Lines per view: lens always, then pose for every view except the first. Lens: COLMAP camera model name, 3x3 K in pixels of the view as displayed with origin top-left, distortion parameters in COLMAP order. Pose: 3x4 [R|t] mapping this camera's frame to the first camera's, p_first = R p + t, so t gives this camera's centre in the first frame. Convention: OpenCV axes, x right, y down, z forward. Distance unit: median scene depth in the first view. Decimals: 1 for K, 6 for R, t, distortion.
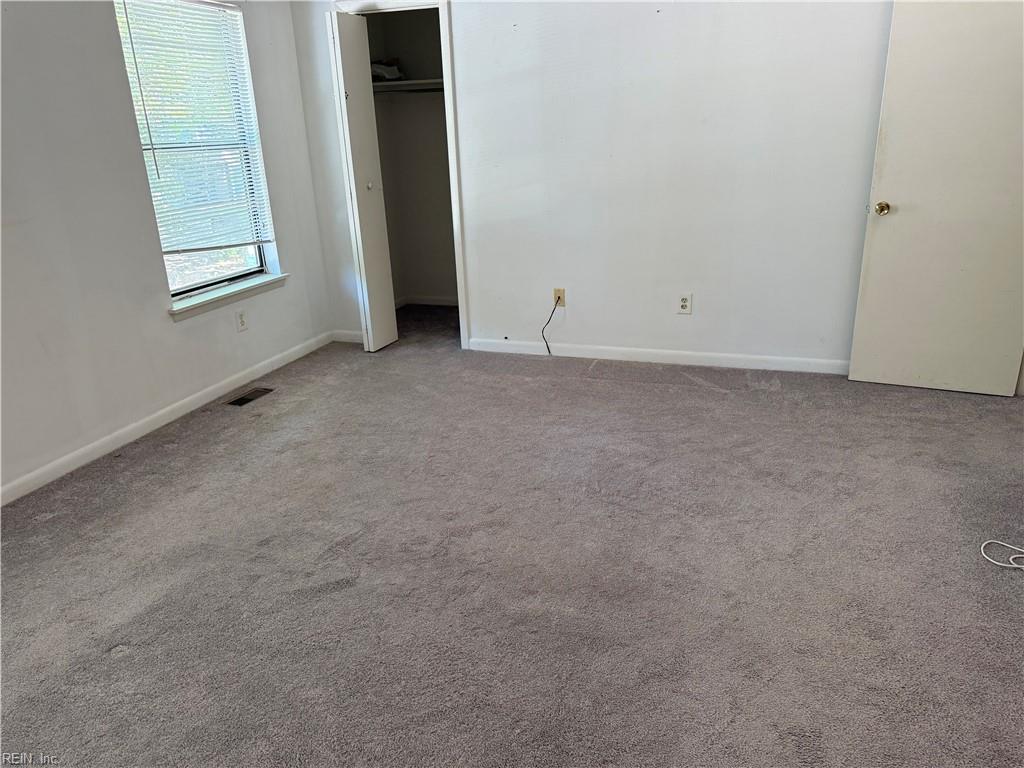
lens RADIAL K [[730.0, 0, 512.0], [0, 730.0, 384.0], [0, 0, 1]] dist [0.152513, -0.249006]
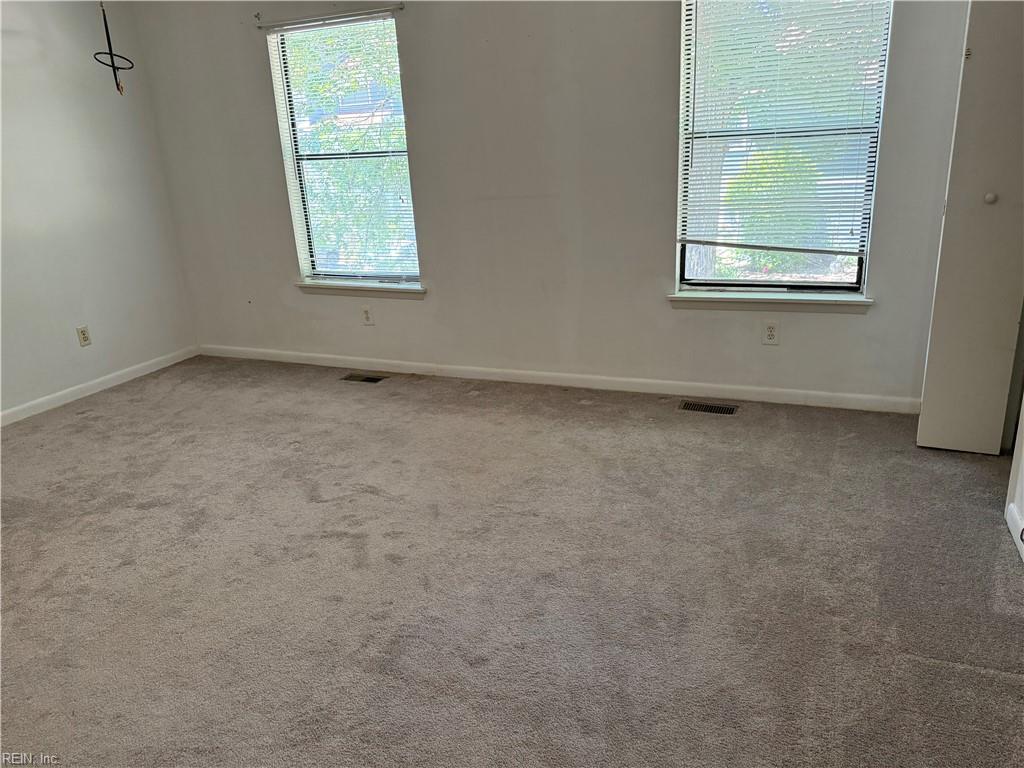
lens RADIAL K [[730.0, 0, 512.0], [0, 730.0, 384.0], [0, 0, 1]] dist [0.152513, -0.249006]
pose [[-0.065818, 0.350387, -0.934290, 0.511053], [-0.280998, 0.891918, 0.354291, -0.265298], [0.957449, 0.285852, 0.039754, 0.713809]]
